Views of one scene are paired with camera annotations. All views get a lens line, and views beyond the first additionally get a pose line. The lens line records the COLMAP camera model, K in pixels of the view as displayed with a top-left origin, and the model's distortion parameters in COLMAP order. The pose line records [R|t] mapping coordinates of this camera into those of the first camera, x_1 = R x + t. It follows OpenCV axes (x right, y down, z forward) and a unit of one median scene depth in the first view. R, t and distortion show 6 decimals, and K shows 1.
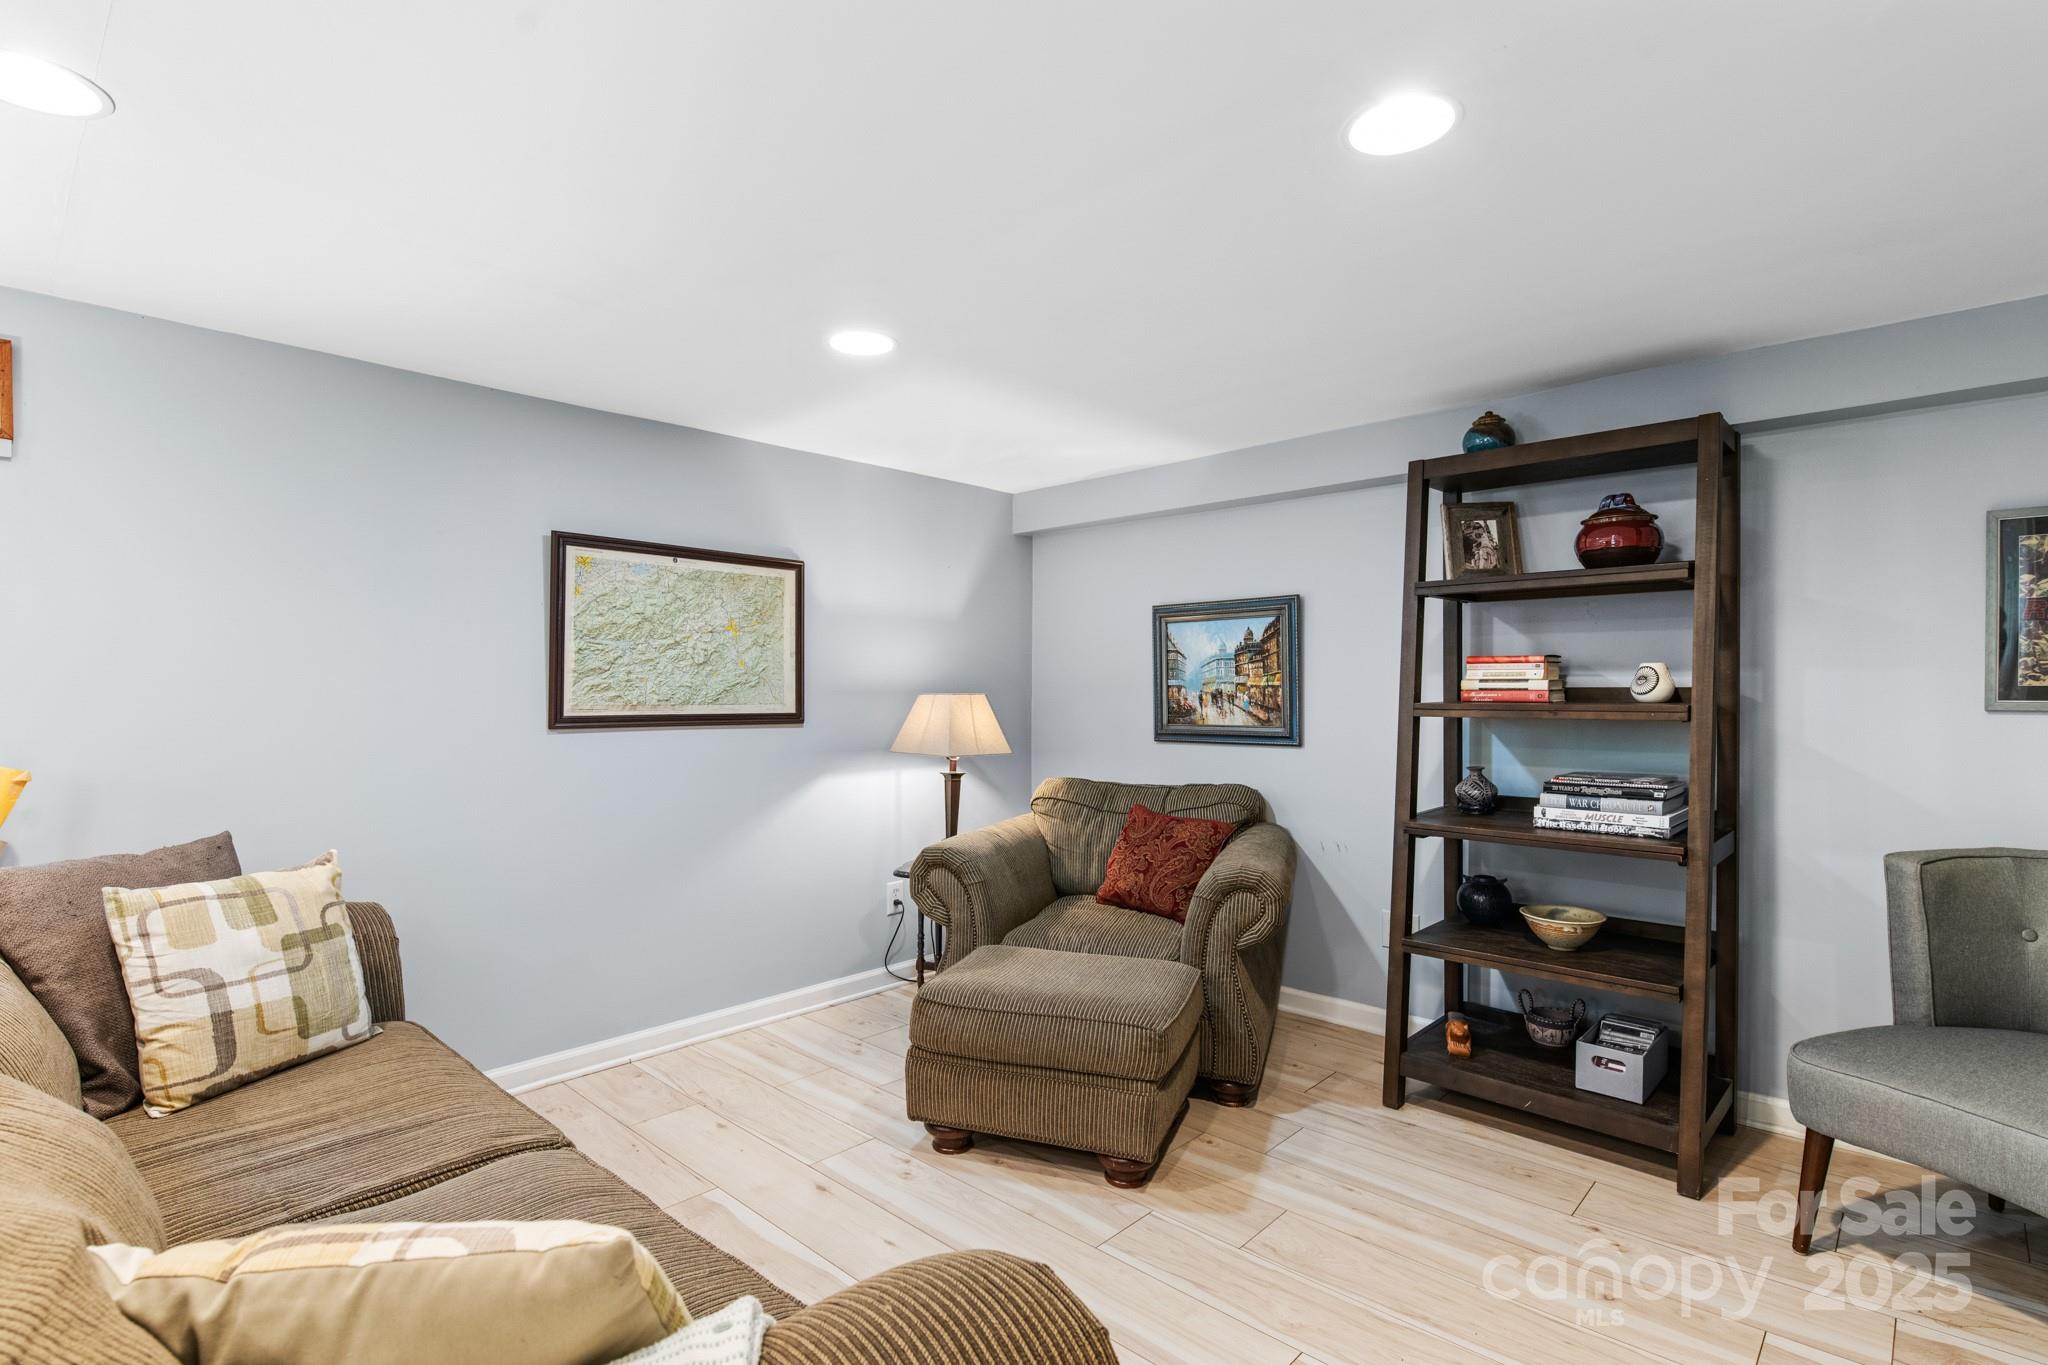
lens RADIAL K [[970.8, 0, 1052.9], [0, 970.8, 683.1], [0, 0, 1]] dist [-0.001918, -0.001007]
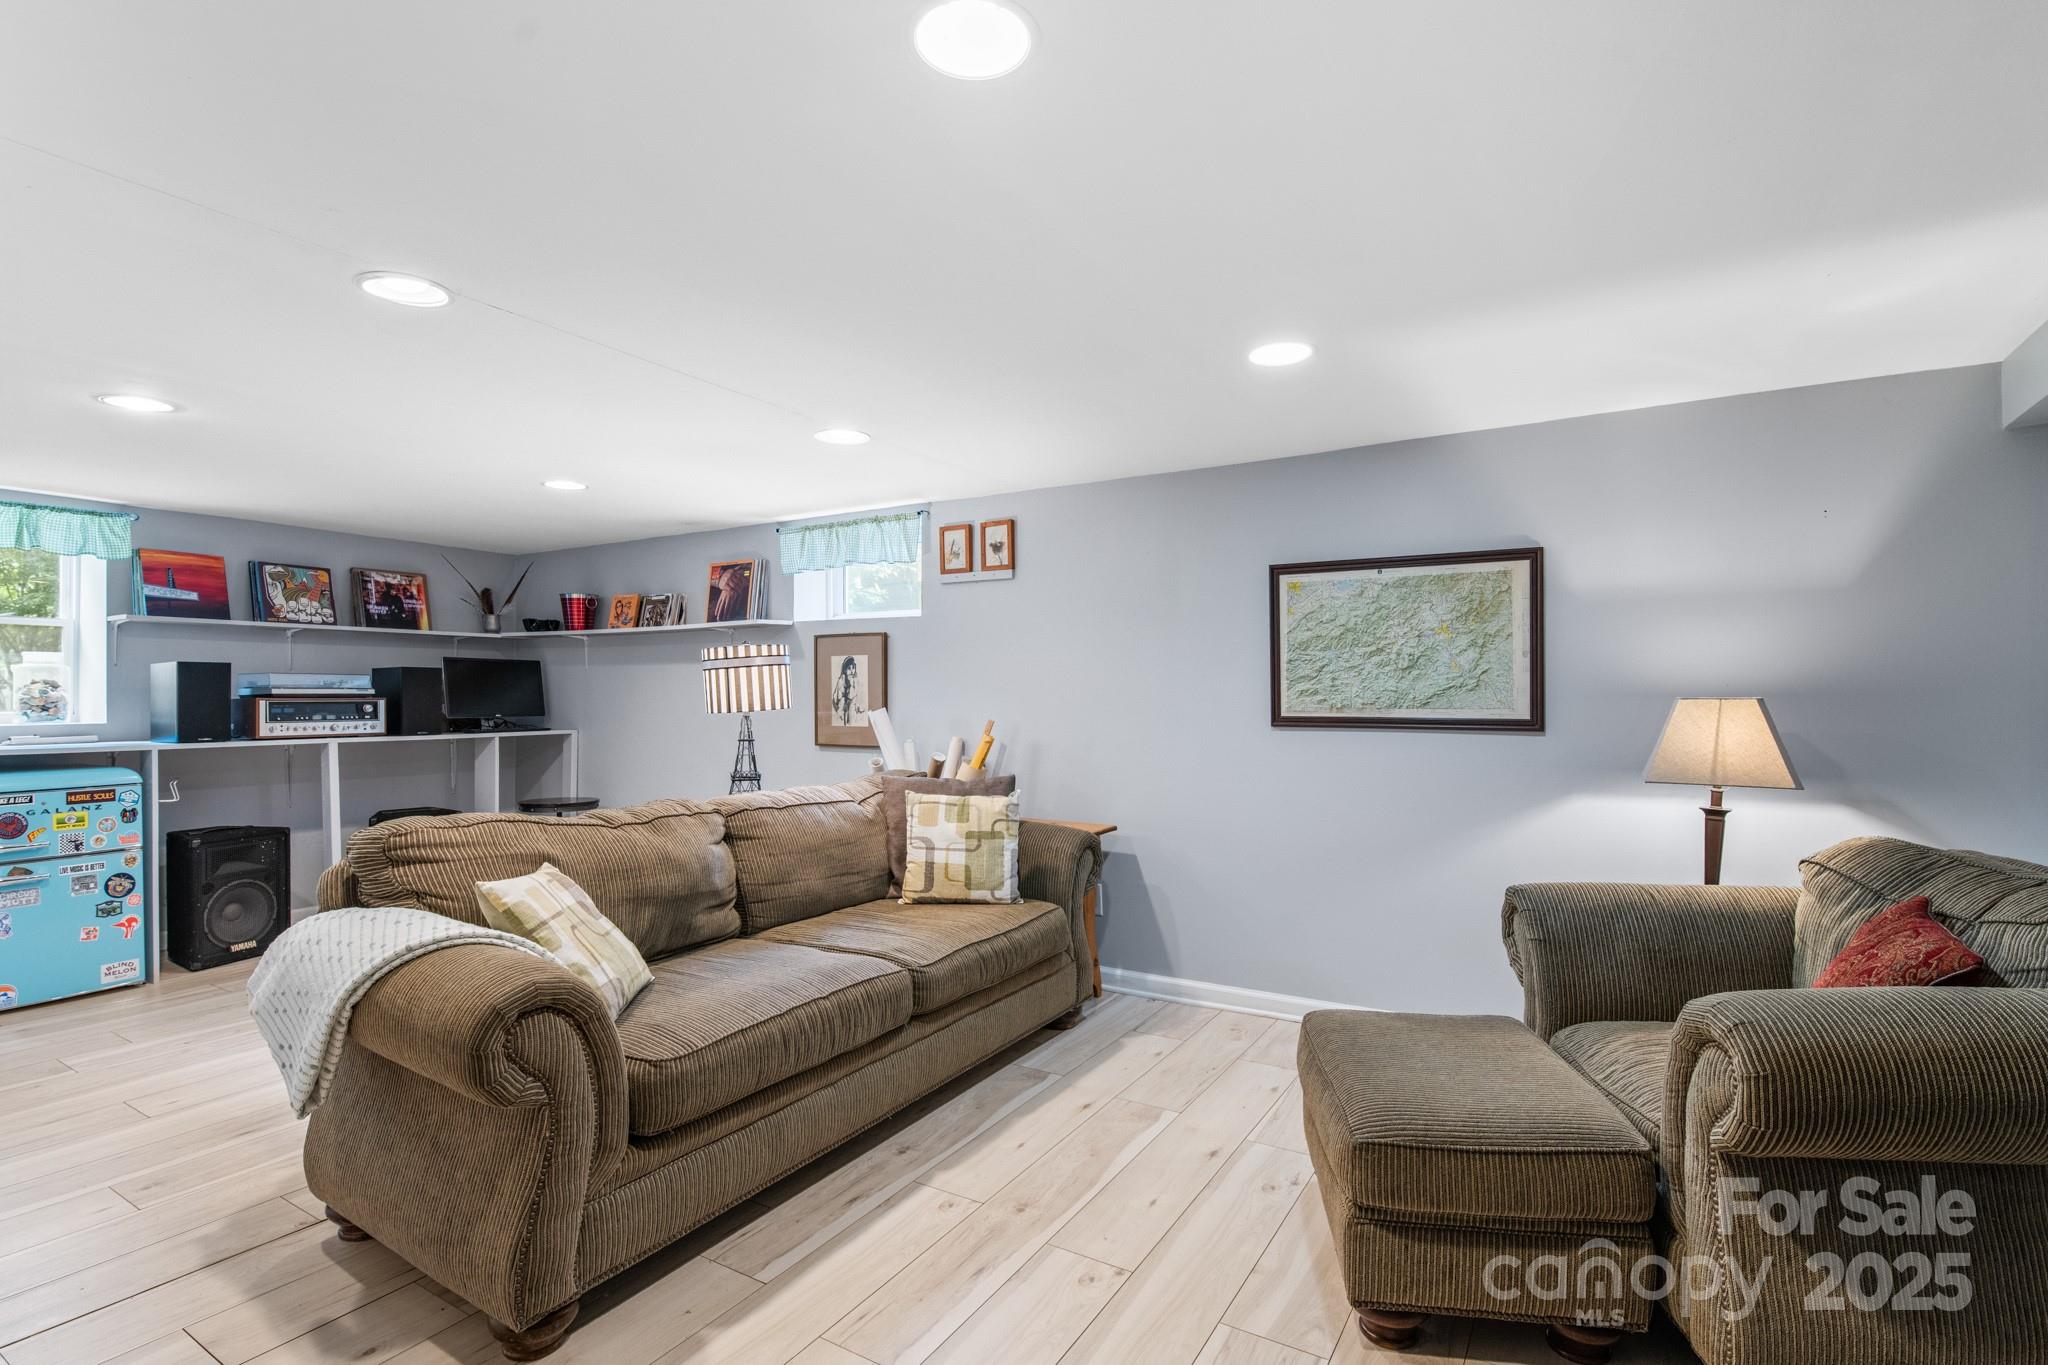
lens RADIAL K [[970.8, 0, 1052.9], [0, 970.8, 683.1], [0, 0, 1]] dist [-0.001918, -0.001007]
pose [[0.209569, -0.016338, -0.977657, 0.597459], [0.010620, 0.999839, -0.014432, 0.006864], [0.977736, -0.007358, 0.209709, 0.453321]]
